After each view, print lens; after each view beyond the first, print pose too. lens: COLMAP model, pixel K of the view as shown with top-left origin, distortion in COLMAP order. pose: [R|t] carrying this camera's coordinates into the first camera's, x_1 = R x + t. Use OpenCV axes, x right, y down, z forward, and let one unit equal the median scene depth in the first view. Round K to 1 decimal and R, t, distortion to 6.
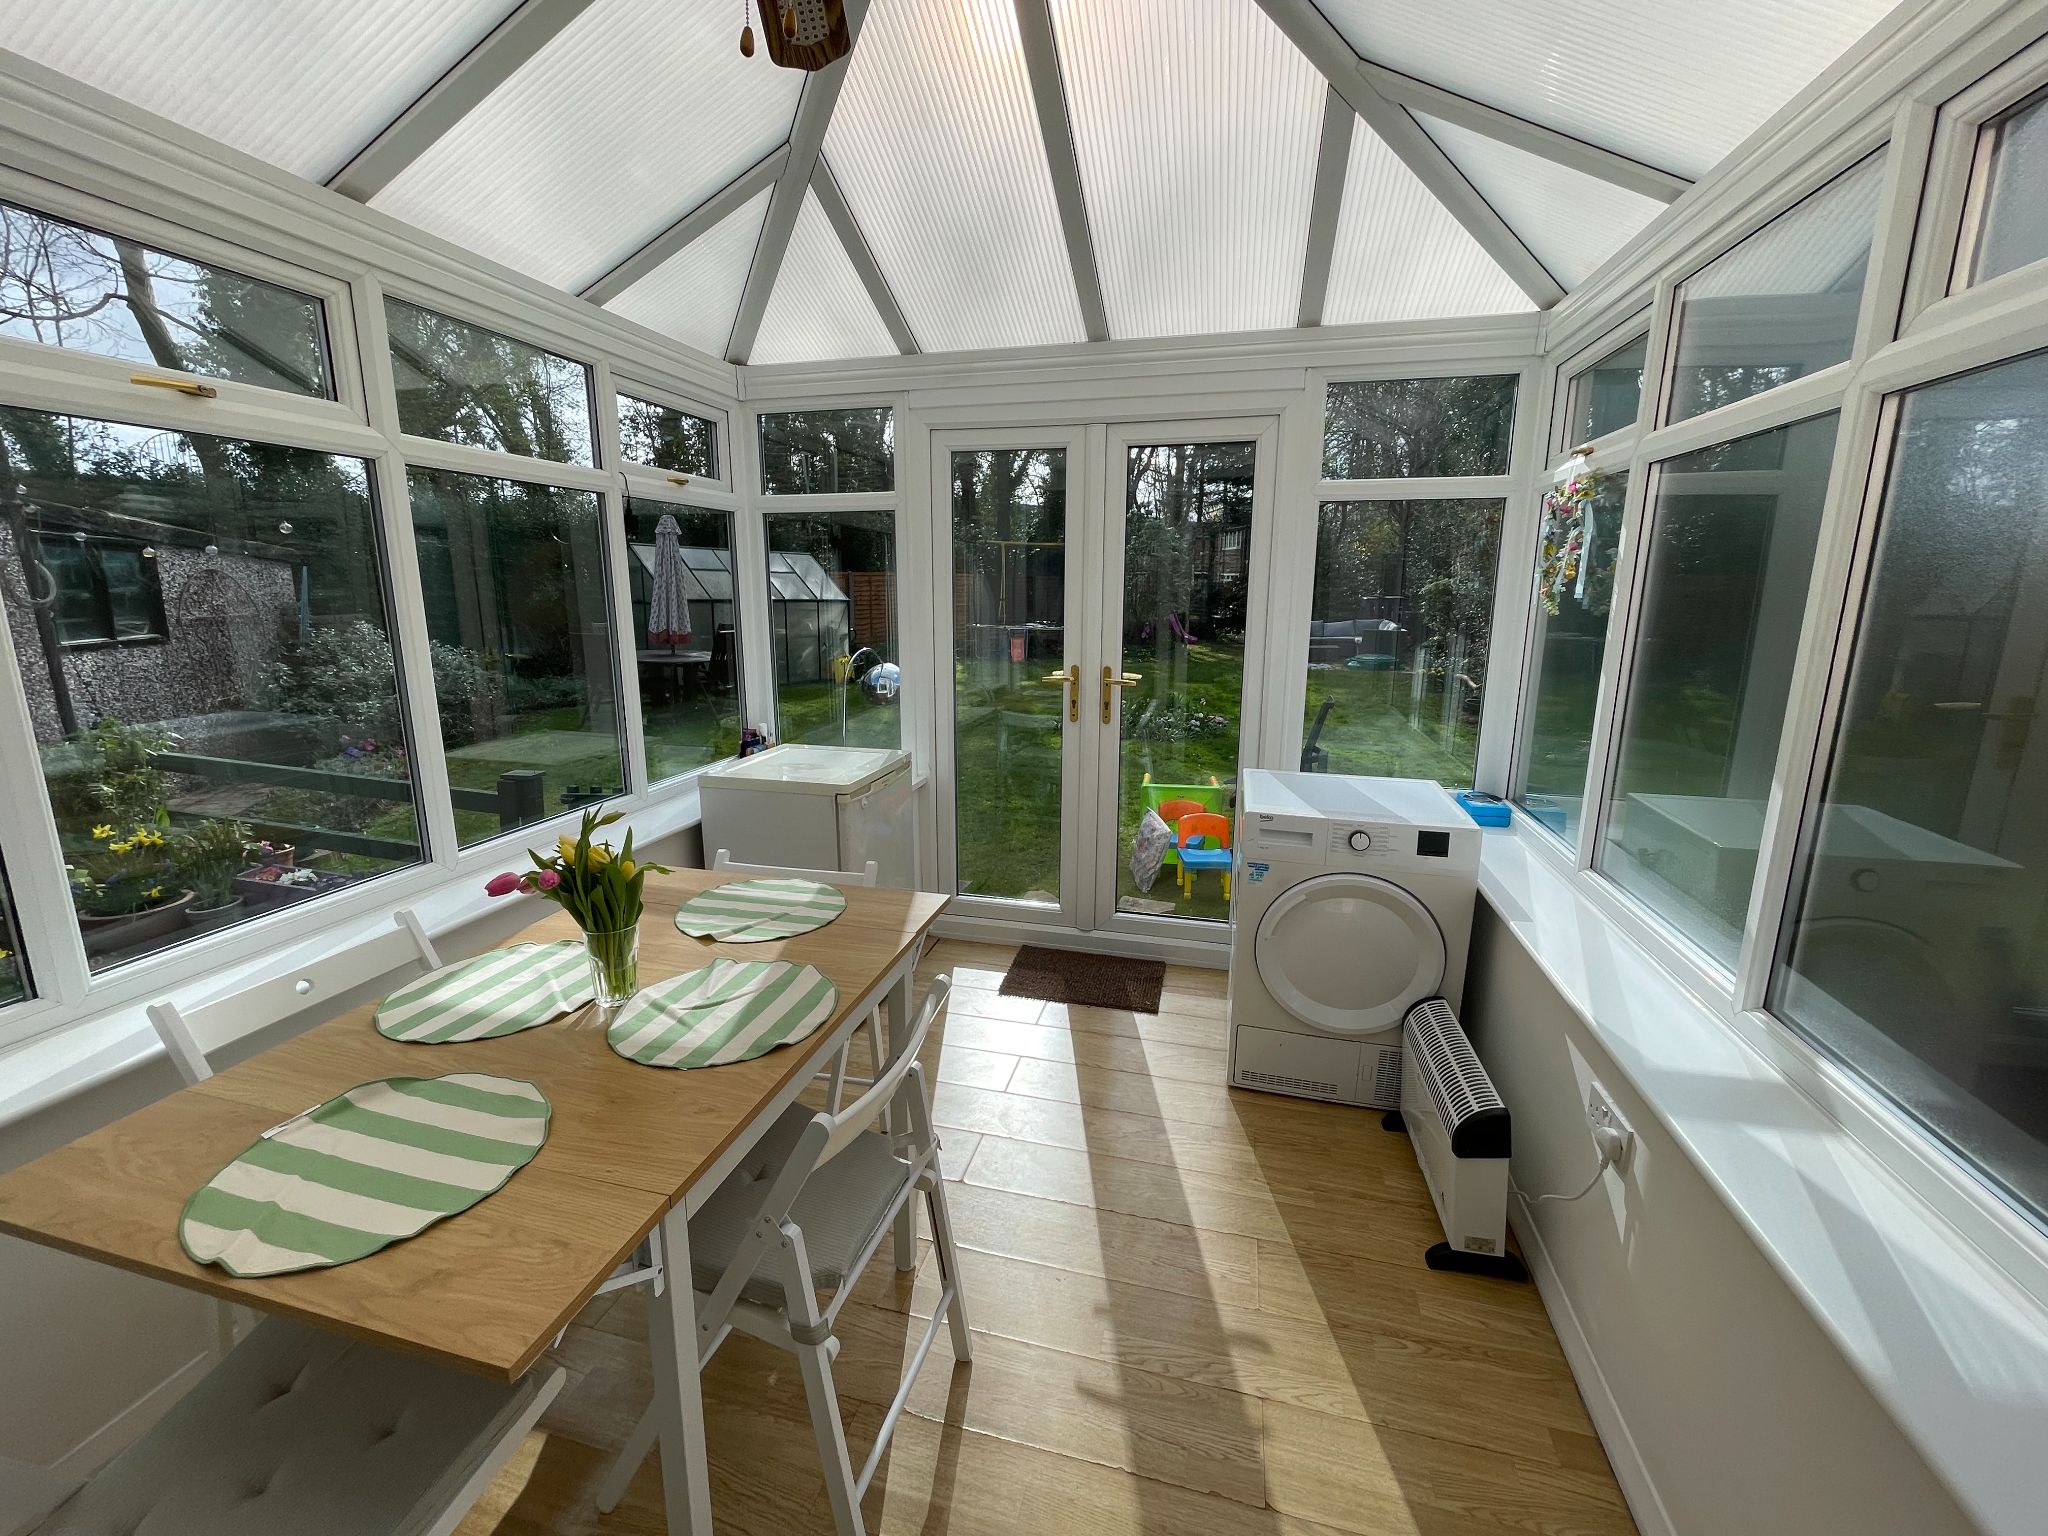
lens RADIAL K [[831.4, 0, 1021.7], [0, 831.4, 760.1], [0, 0, 1]] dist [-0.002173, -0.000424]
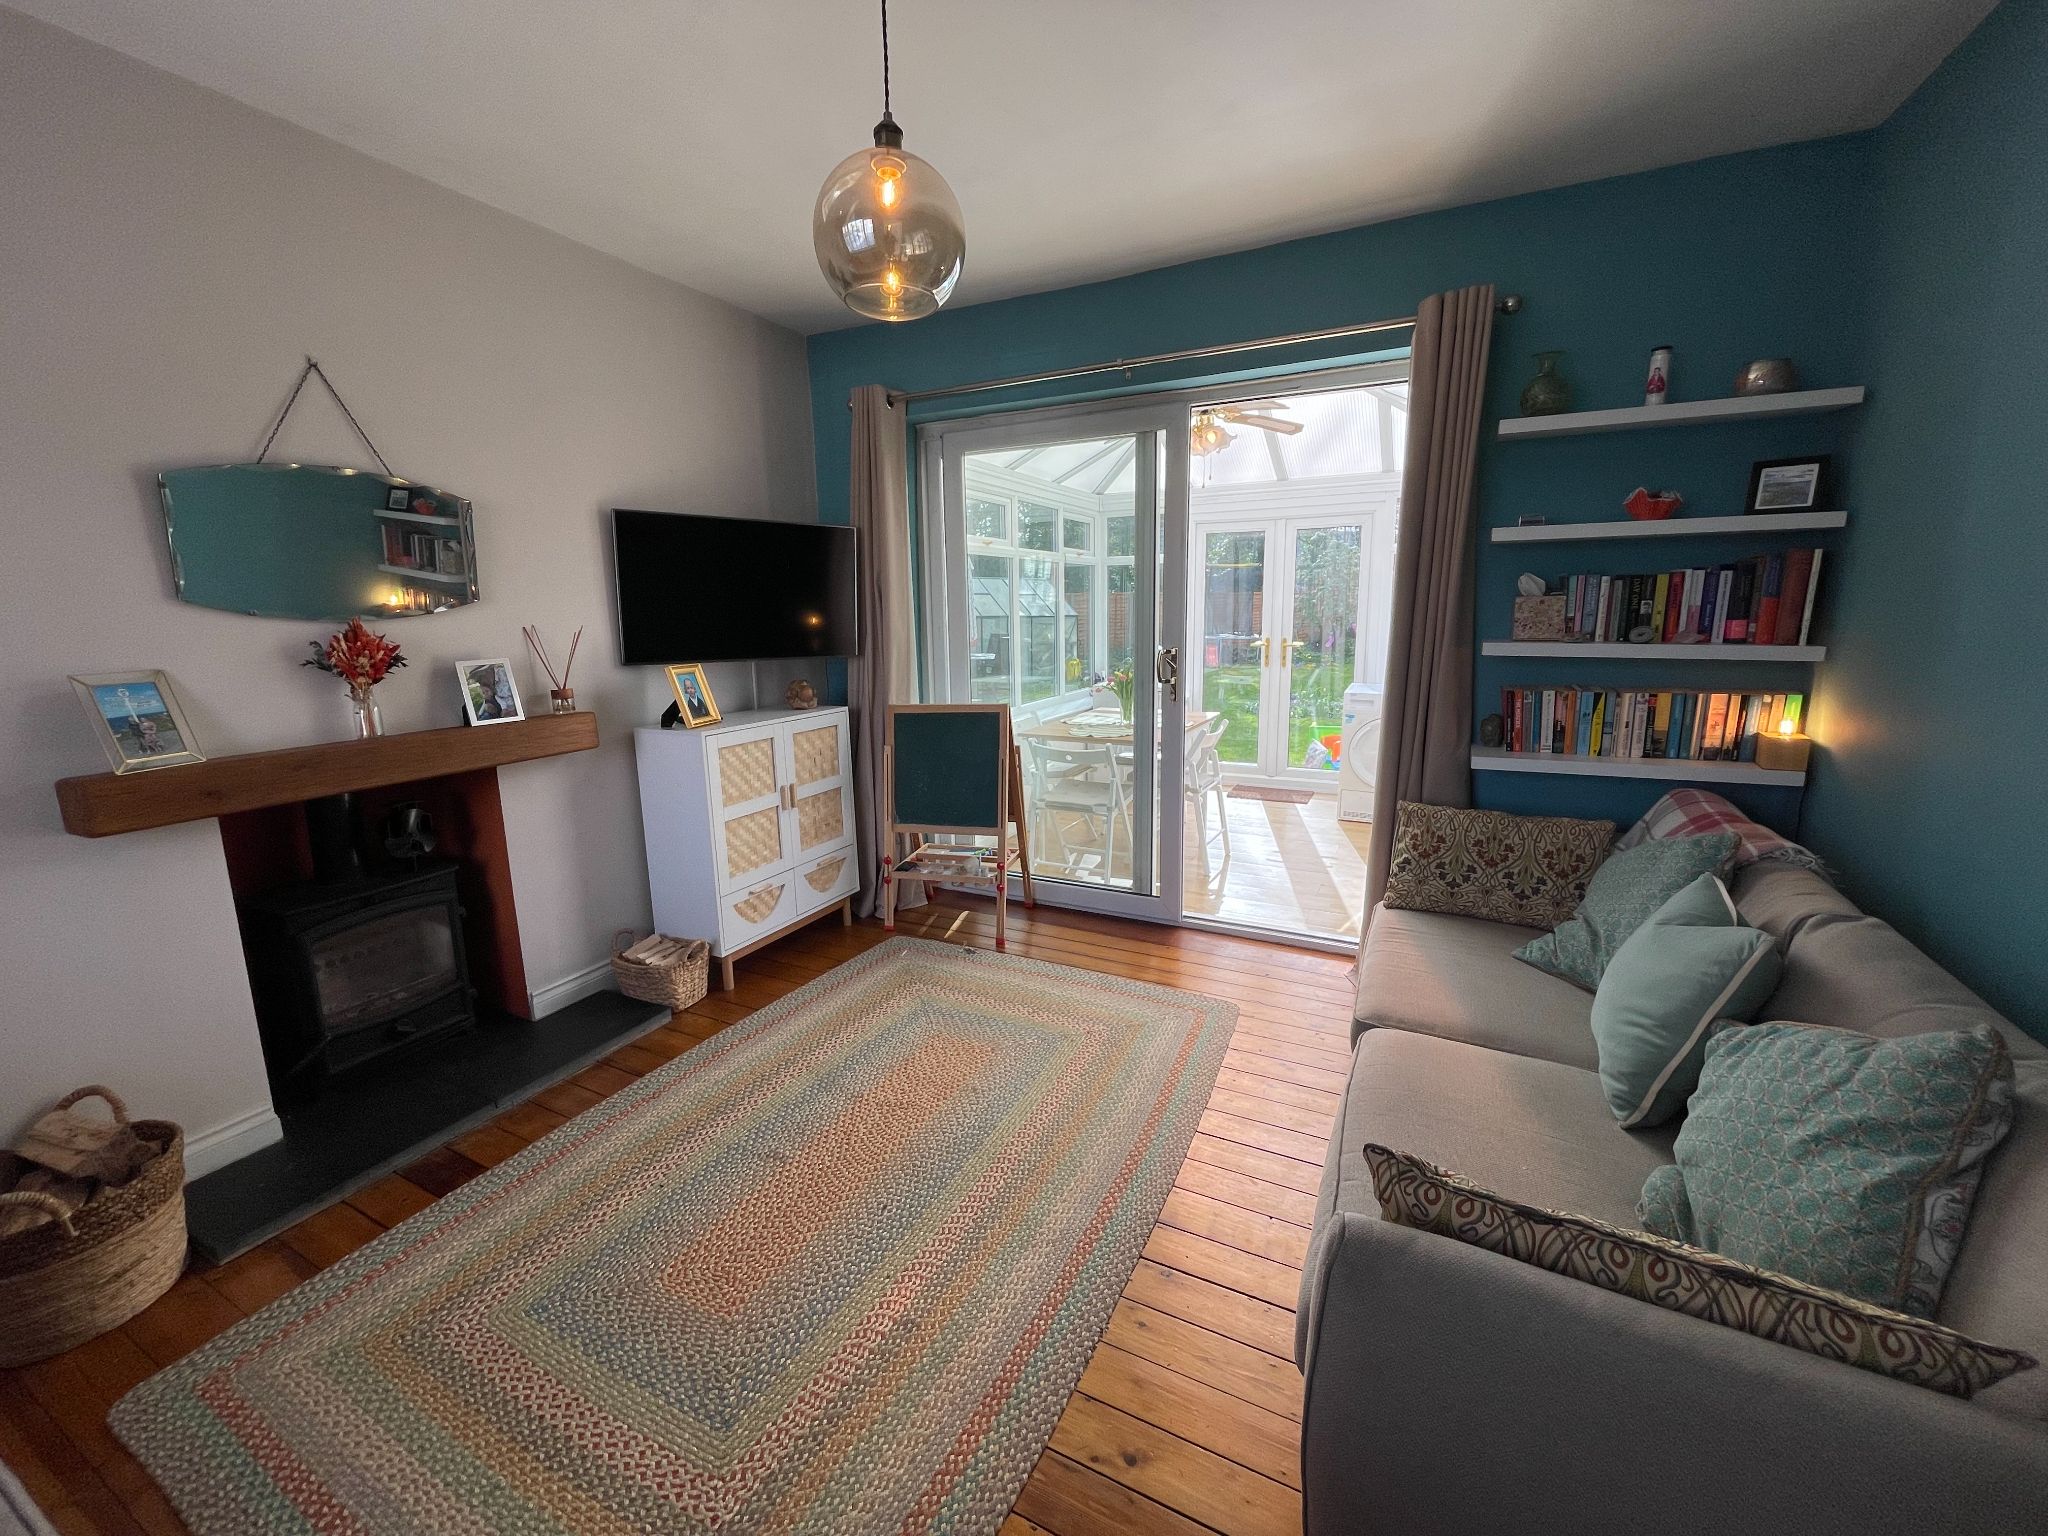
lens RADIAL K [[831.4, 0, 1018.6], [0, 831.4, 765.9], [0, 0, 1]] dist [-0.002173, -0.000424]
pose [[0.976284, 0.012967, -0.216106, -0.076456], [-0.015971, 0.999799, -0.012157, 0.213202], [0.215905, 0.015321, 0.976294, -0.980010]]
